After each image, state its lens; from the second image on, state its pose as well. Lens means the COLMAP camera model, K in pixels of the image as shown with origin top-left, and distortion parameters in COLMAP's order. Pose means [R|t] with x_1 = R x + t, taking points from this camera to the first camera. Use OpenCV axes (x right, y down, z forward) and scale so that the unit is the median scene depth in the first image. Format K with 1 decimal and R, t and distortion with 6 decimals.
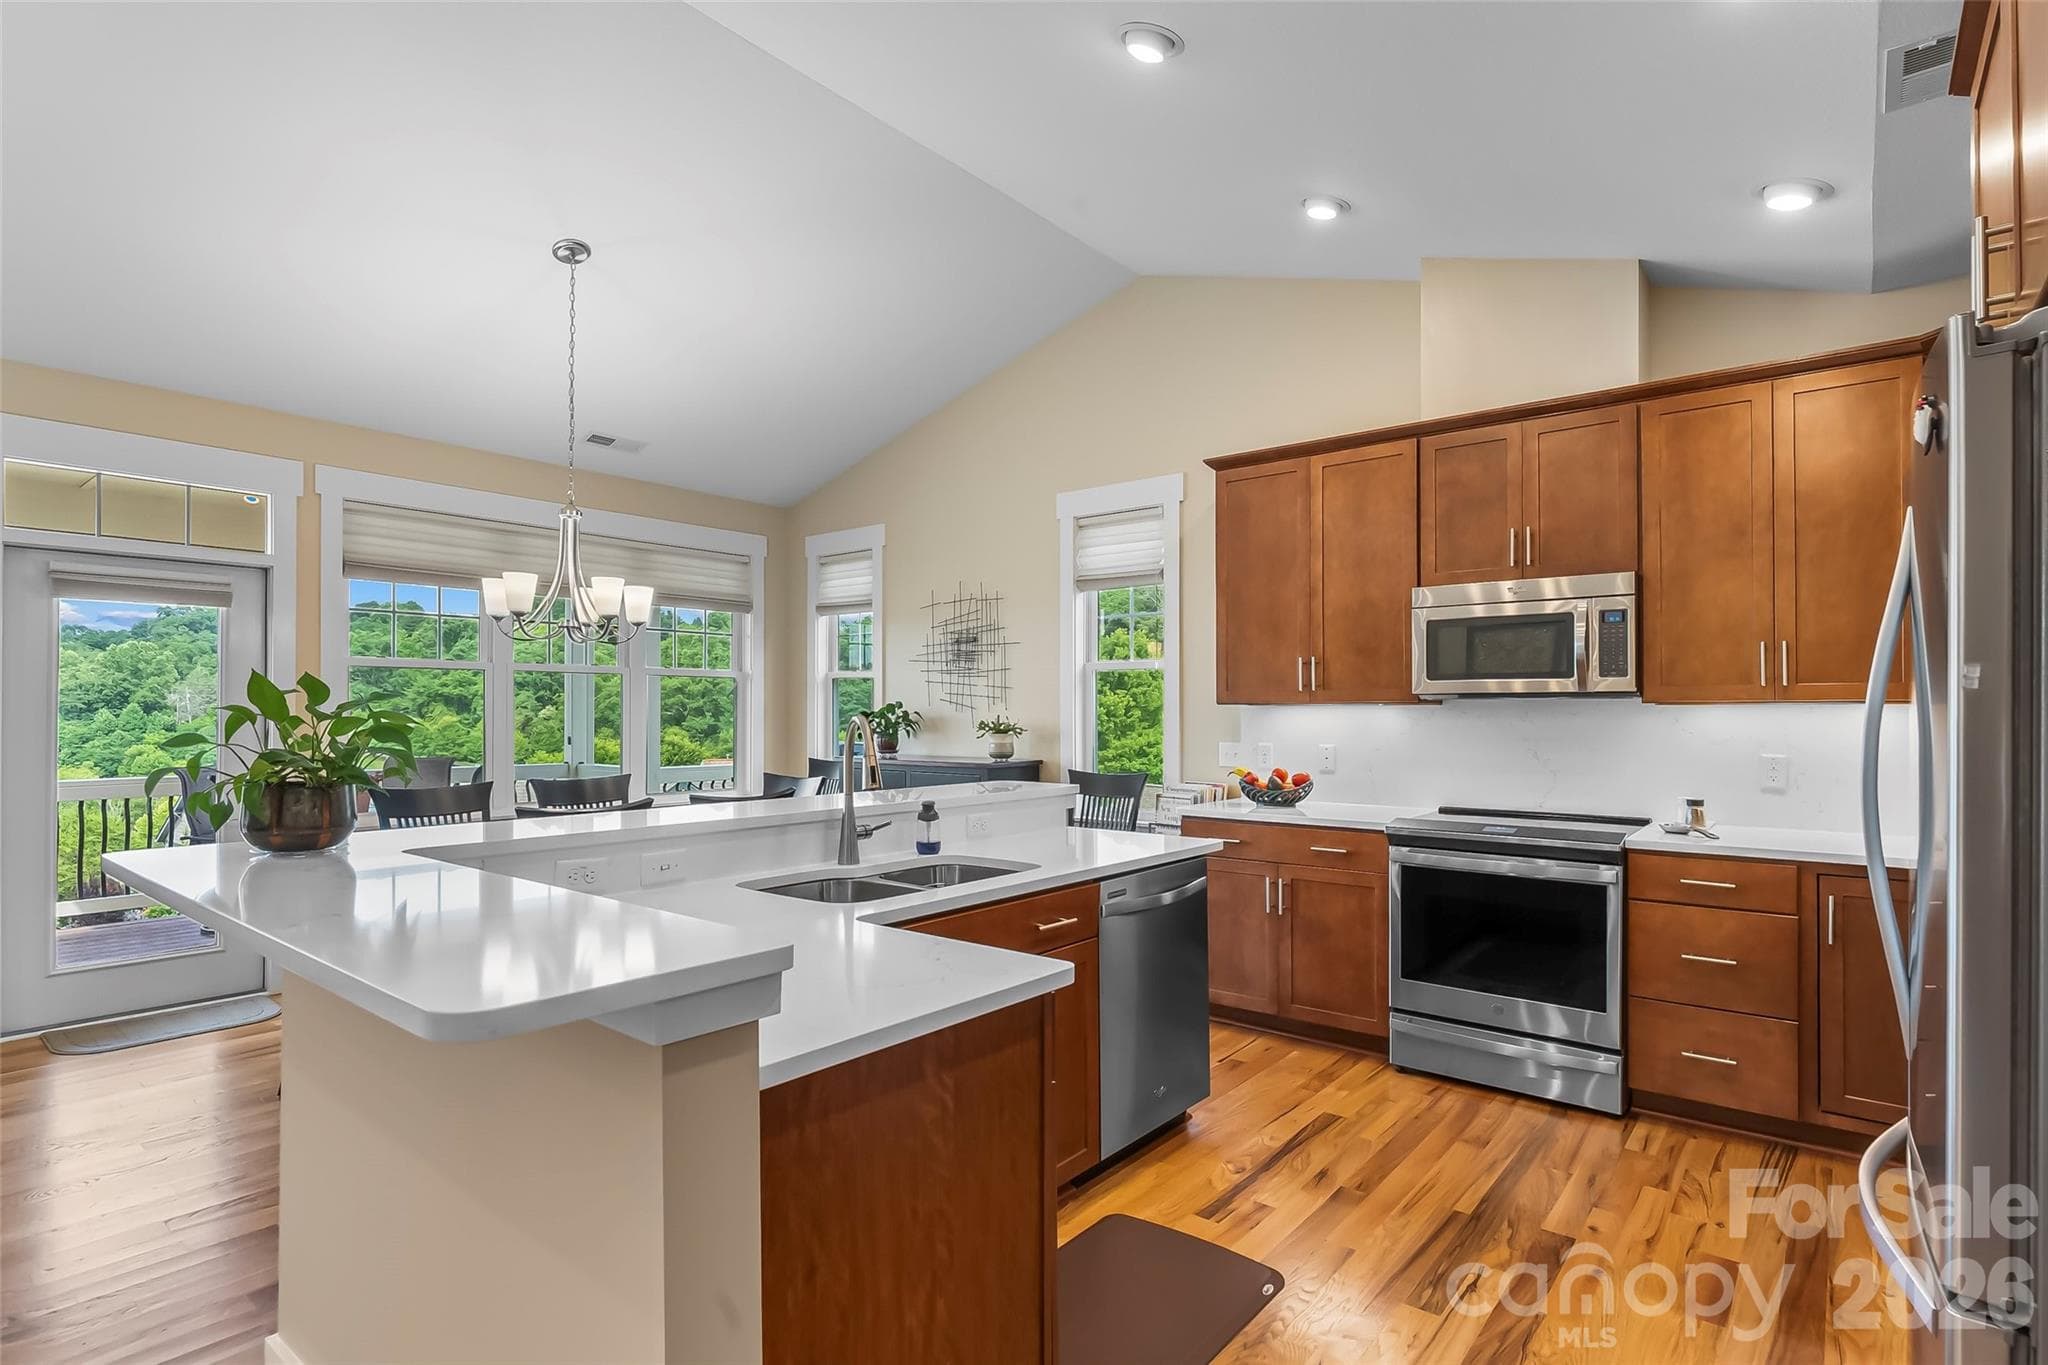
lens RADIAL K [[1026.6, 0, 1023.4], [0, 1026.6, 707.7], [0, 0, 1]] dist [-0.005674, 0.000267]
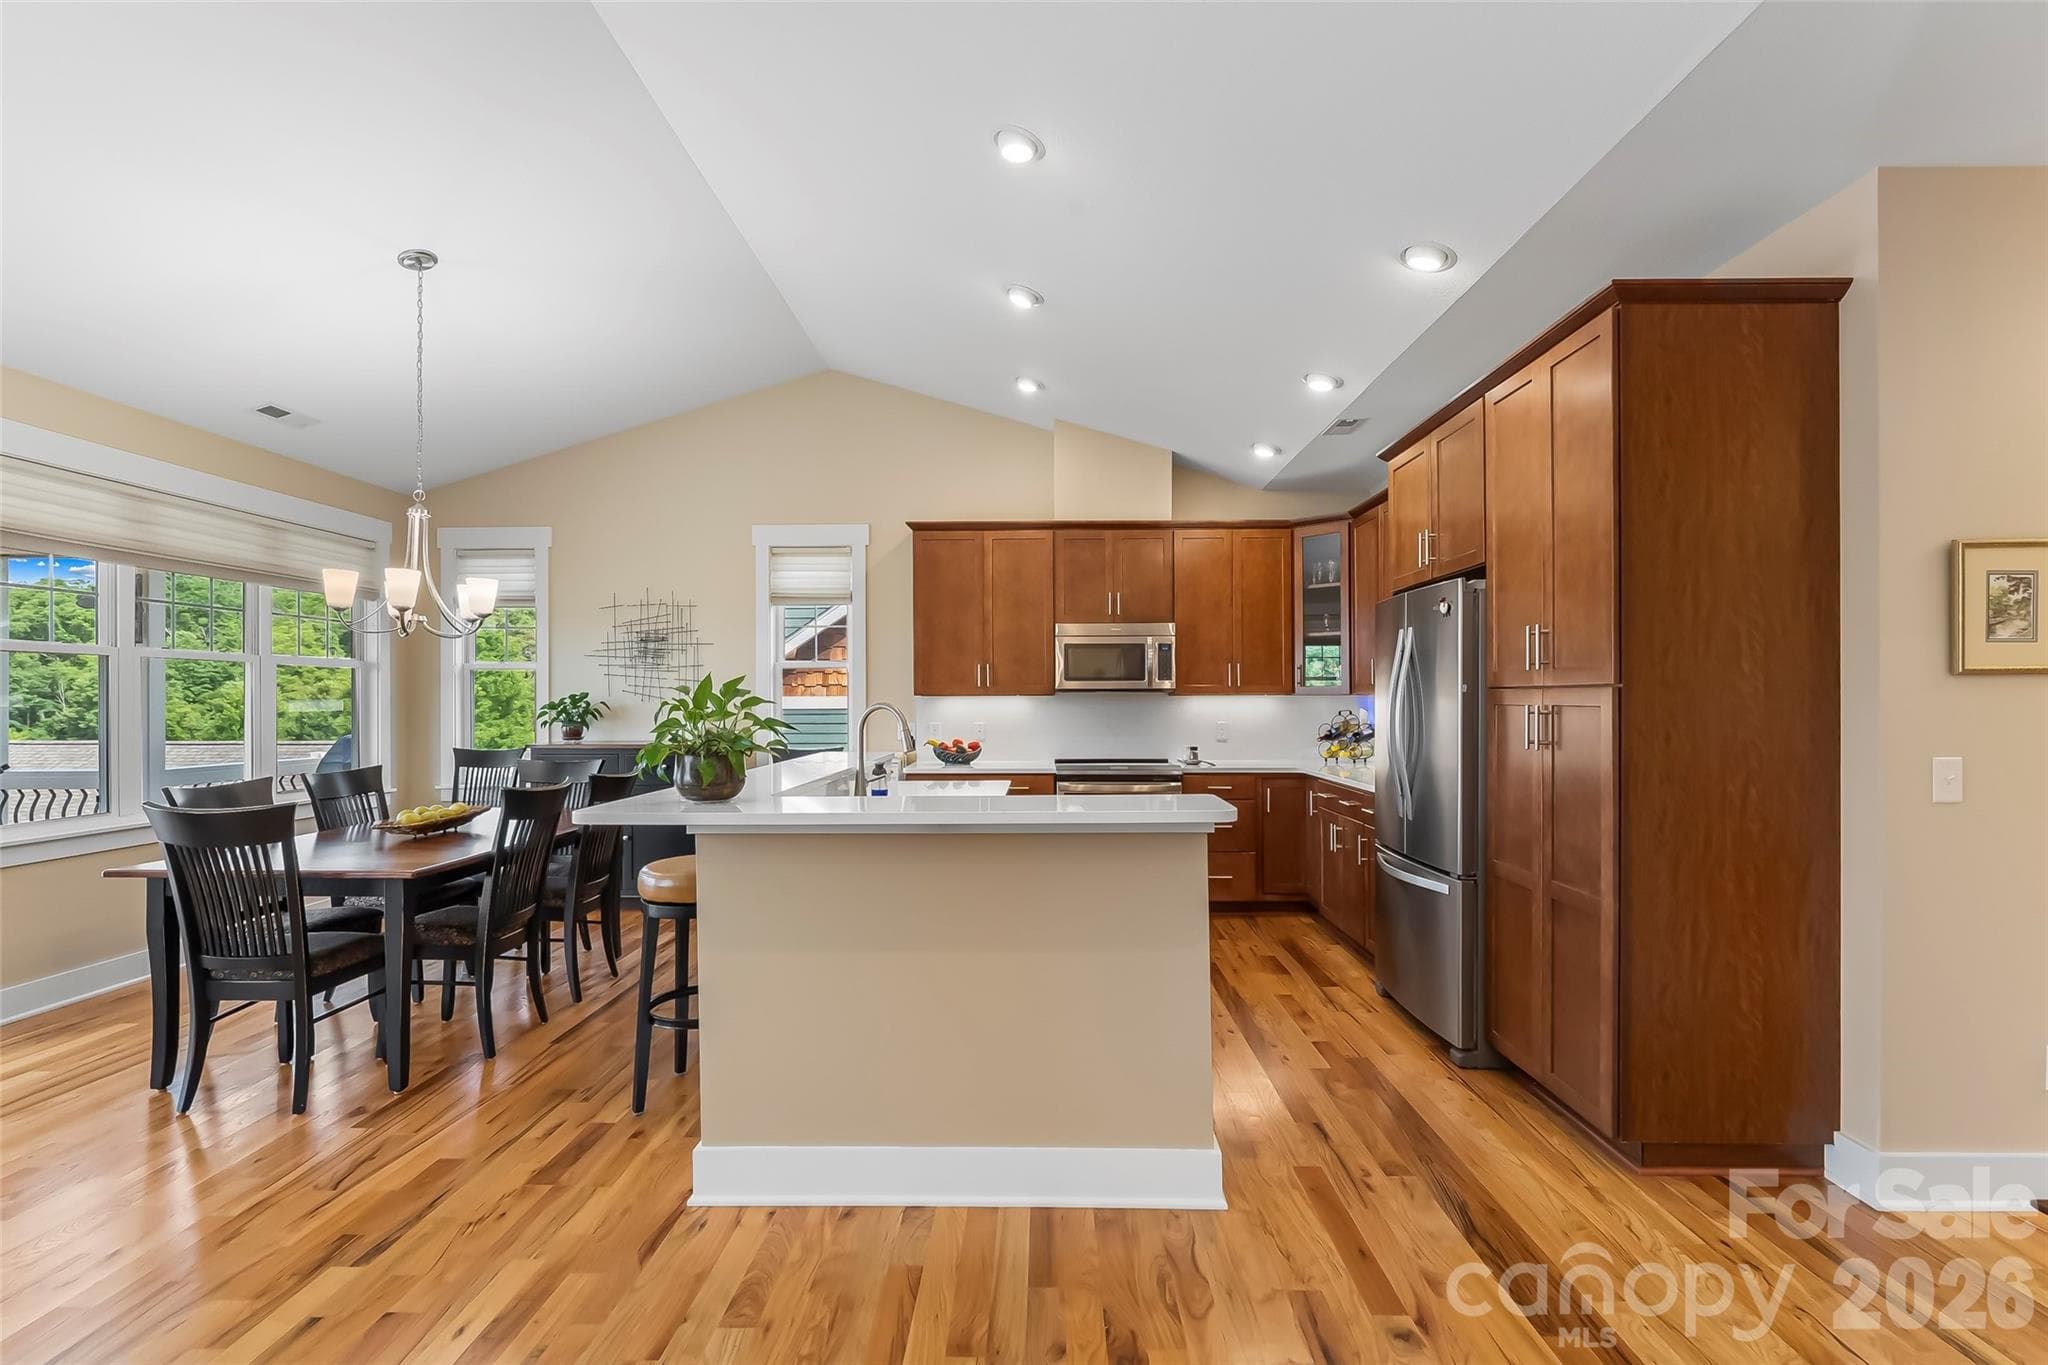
lens RADIAL K [[945.5, 0, 1034.4], [0, 945.5, 700.3], [0, 0, 1]] dist [-0.003774, 0.001505]
pose [[0.779683, -0.003826, 0.626163, -0.484997], [0.001491, 0.999990, 0.004254, -0.001471], [-0.626172, -0.002384, 0.779681, -0.120424]]
